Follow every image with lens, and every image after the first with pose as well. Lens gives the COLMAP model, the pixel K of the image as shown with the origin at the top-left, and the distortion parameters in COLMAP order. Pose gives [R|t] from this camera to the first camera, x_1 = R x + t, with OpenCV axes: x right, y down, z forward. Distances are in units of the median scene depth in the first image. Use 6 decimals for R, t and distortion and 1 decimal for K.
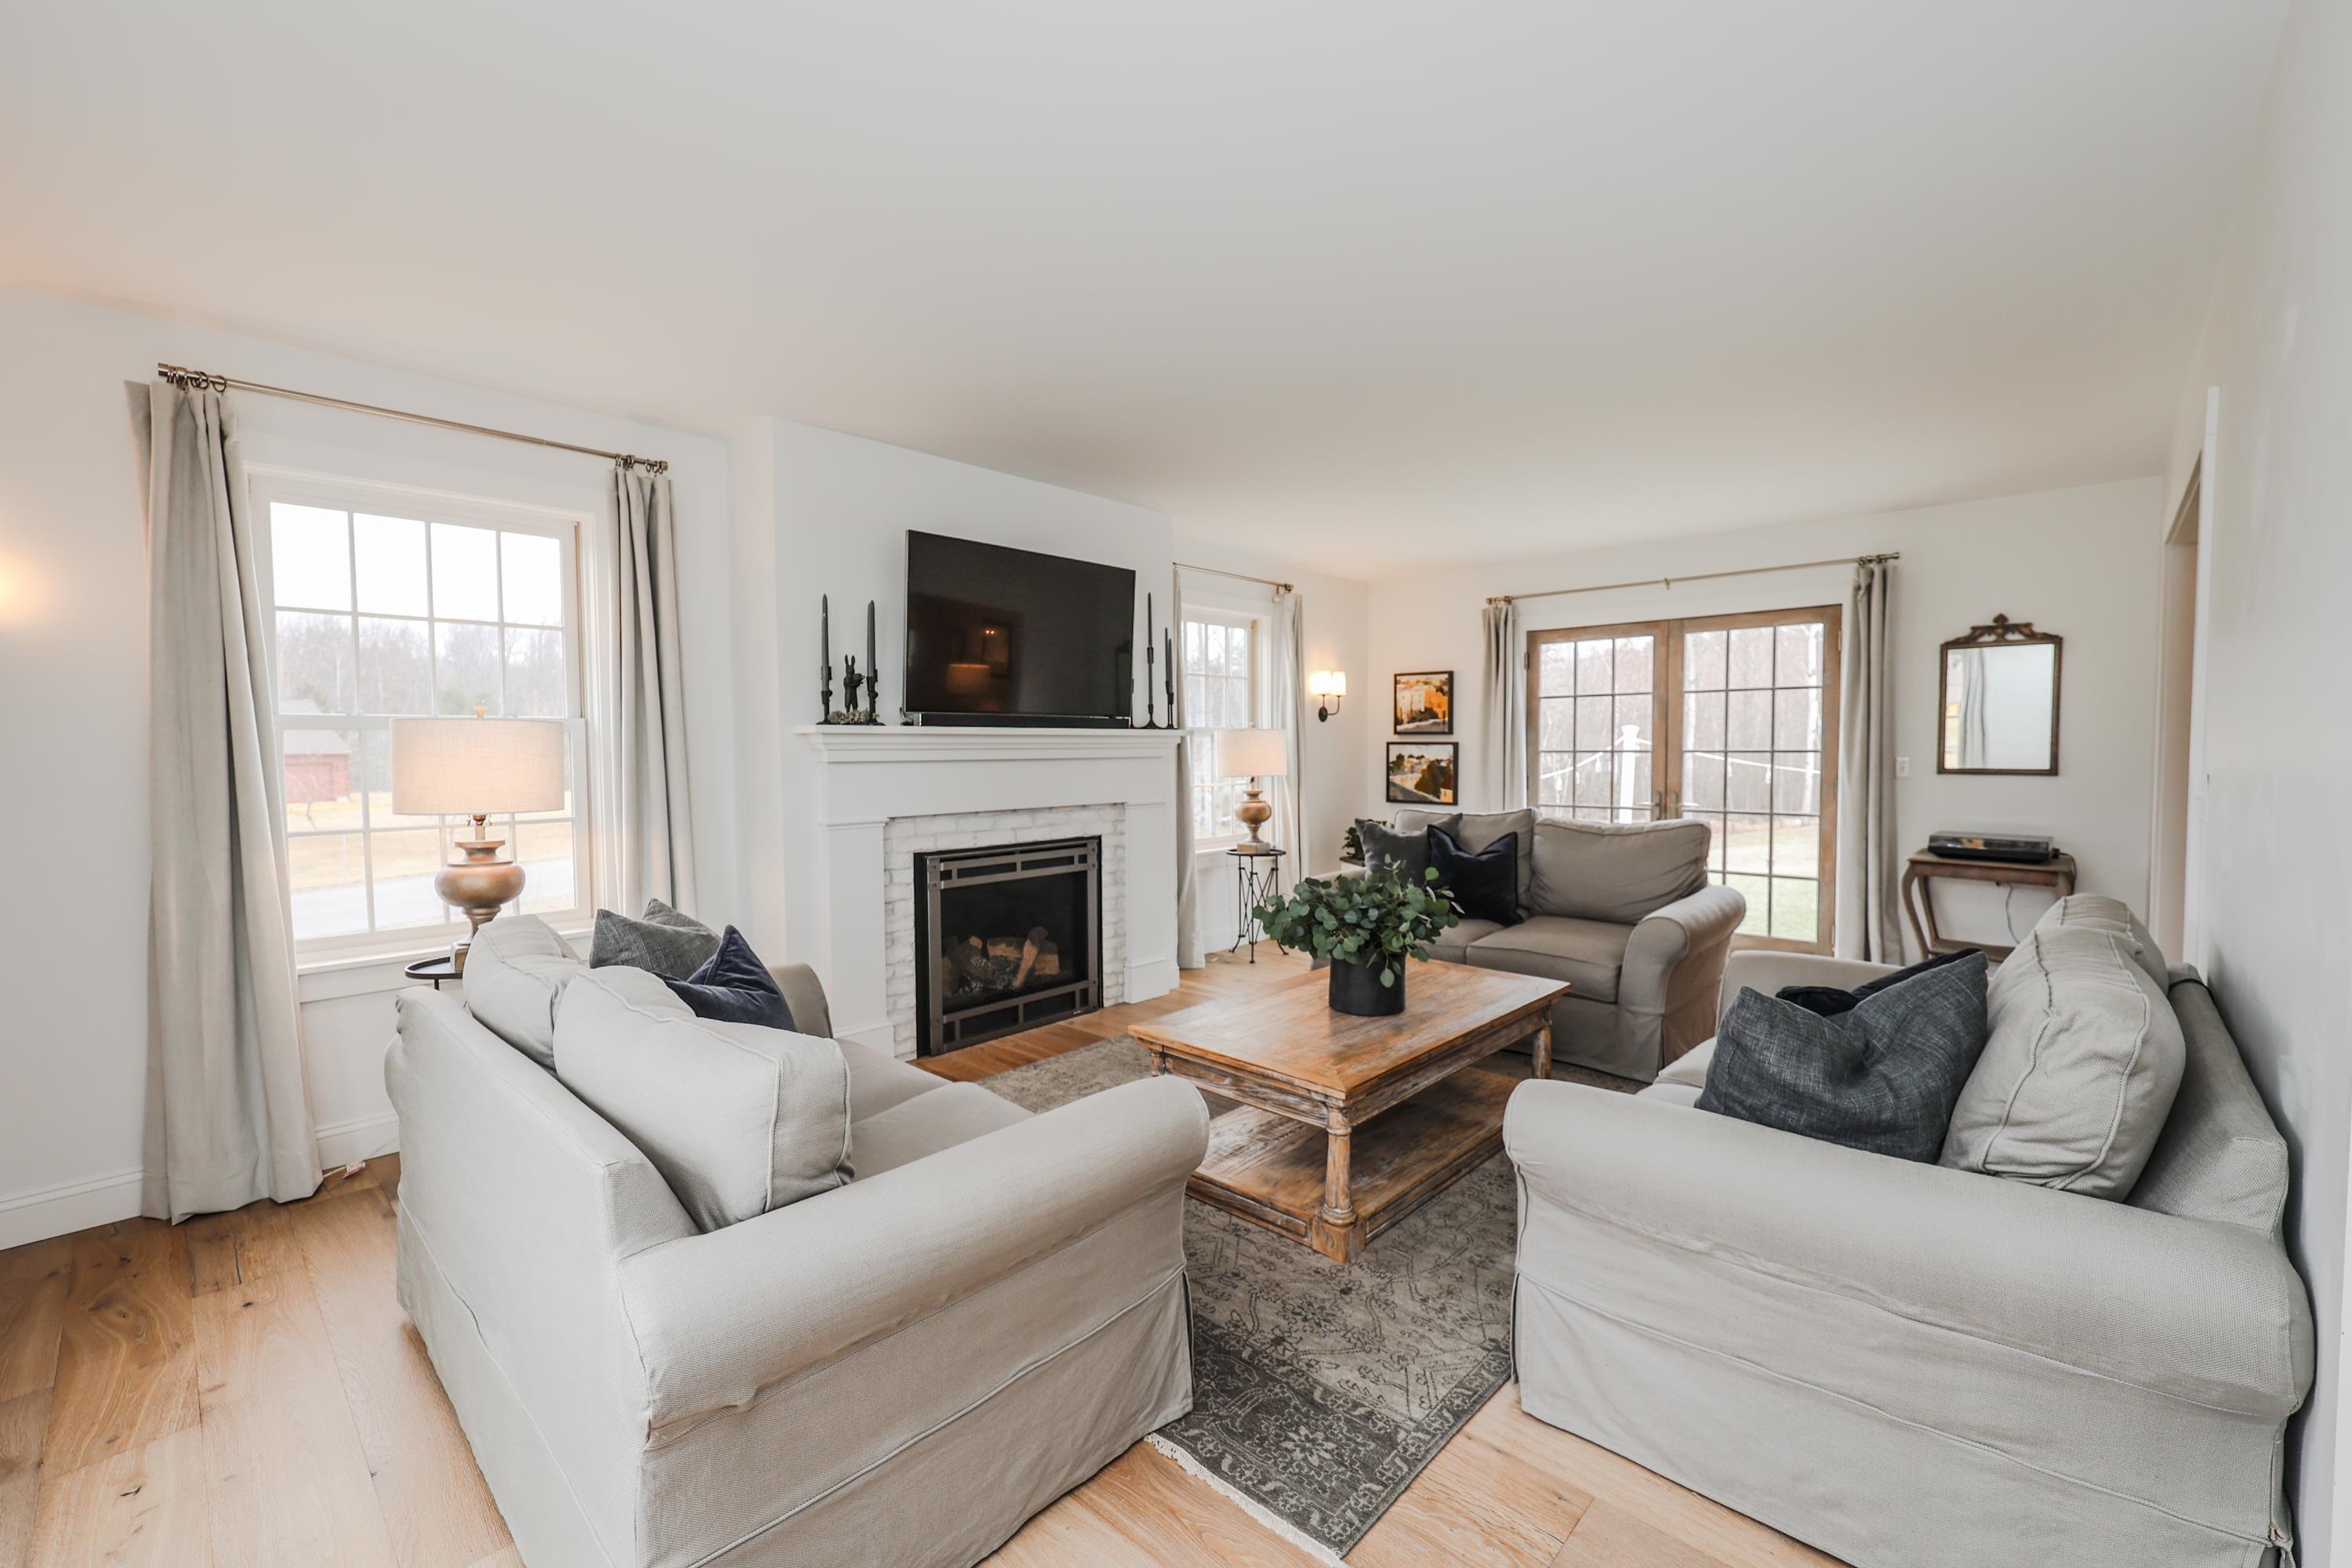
lens RADIAL K [[952.0, 0, 1132.4], [0, 952.0, 773.1], [0, 0, 1]] dist [0.000869, 0.000148]
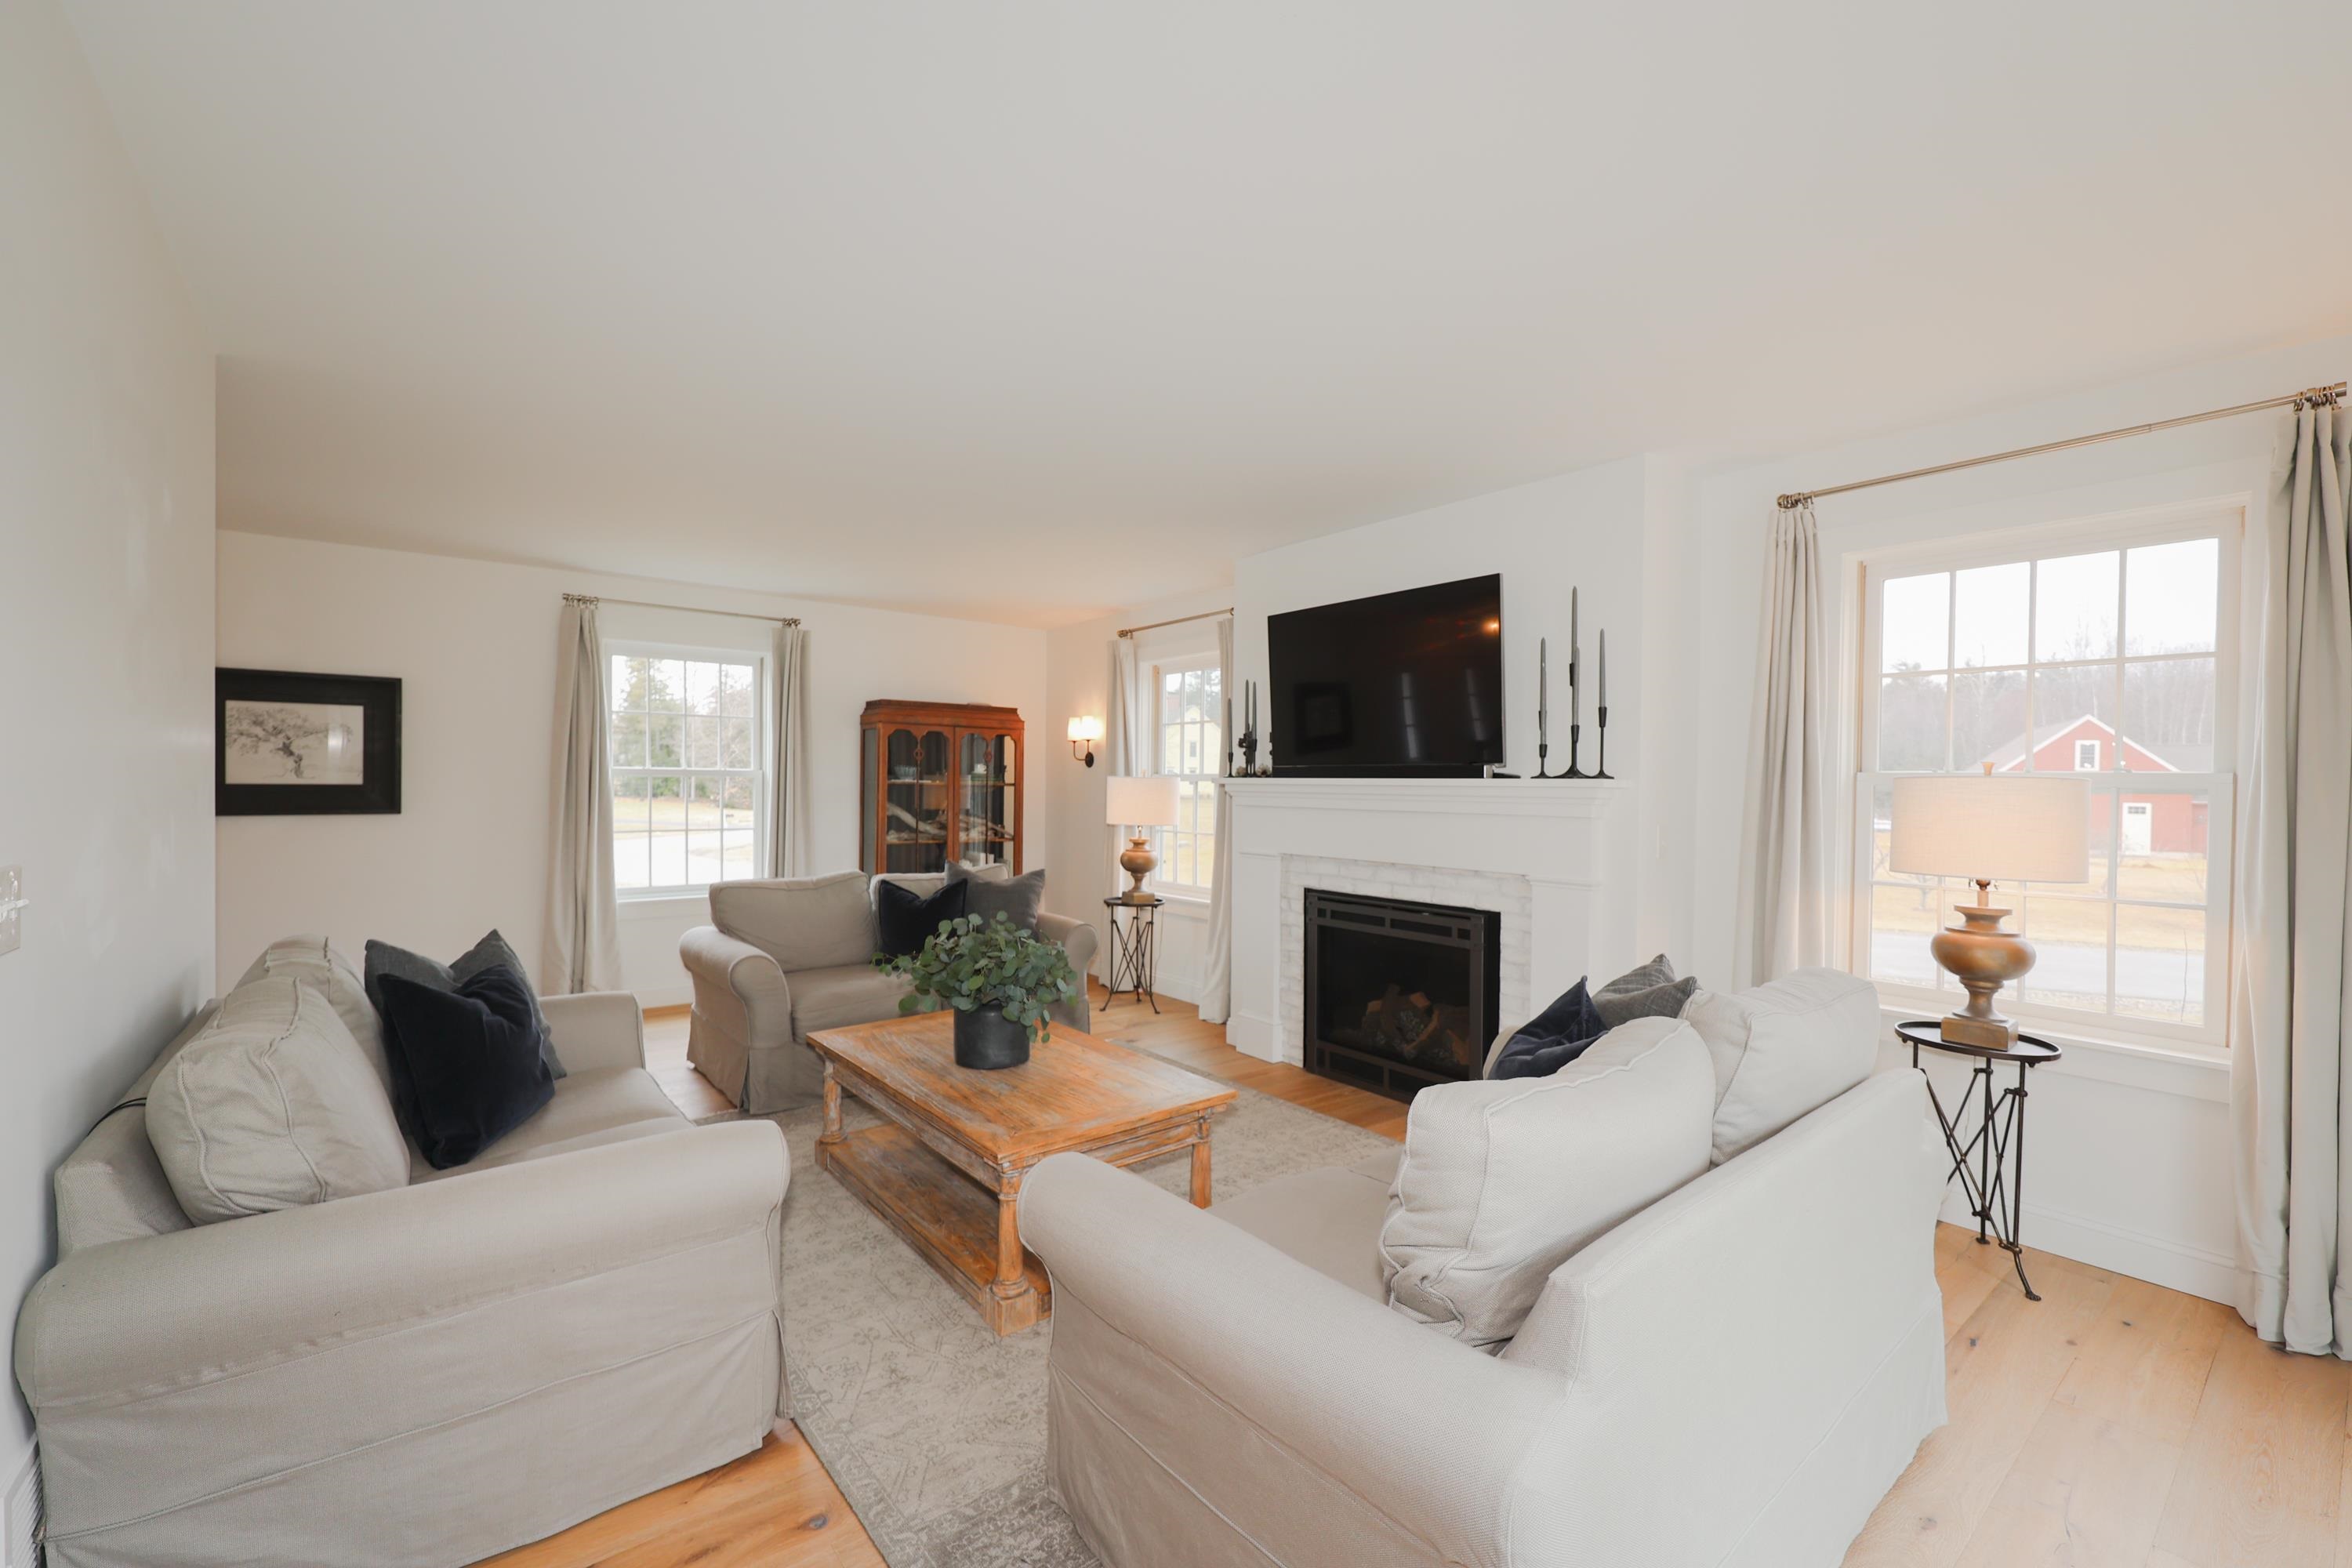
lens RADIAL K [[961.0, 0, 1168.5], [0, 961.0, 794.9], [0, 0, 1]] dist [0.002207, 0.000432]
pose [[-0.117413, 0.008047, -0.993051, 0.801459], [-0.046651, 0.998819, 0.013610, -0.030719], [0.991987, 0.047924, -0.116899, 0.822823]]
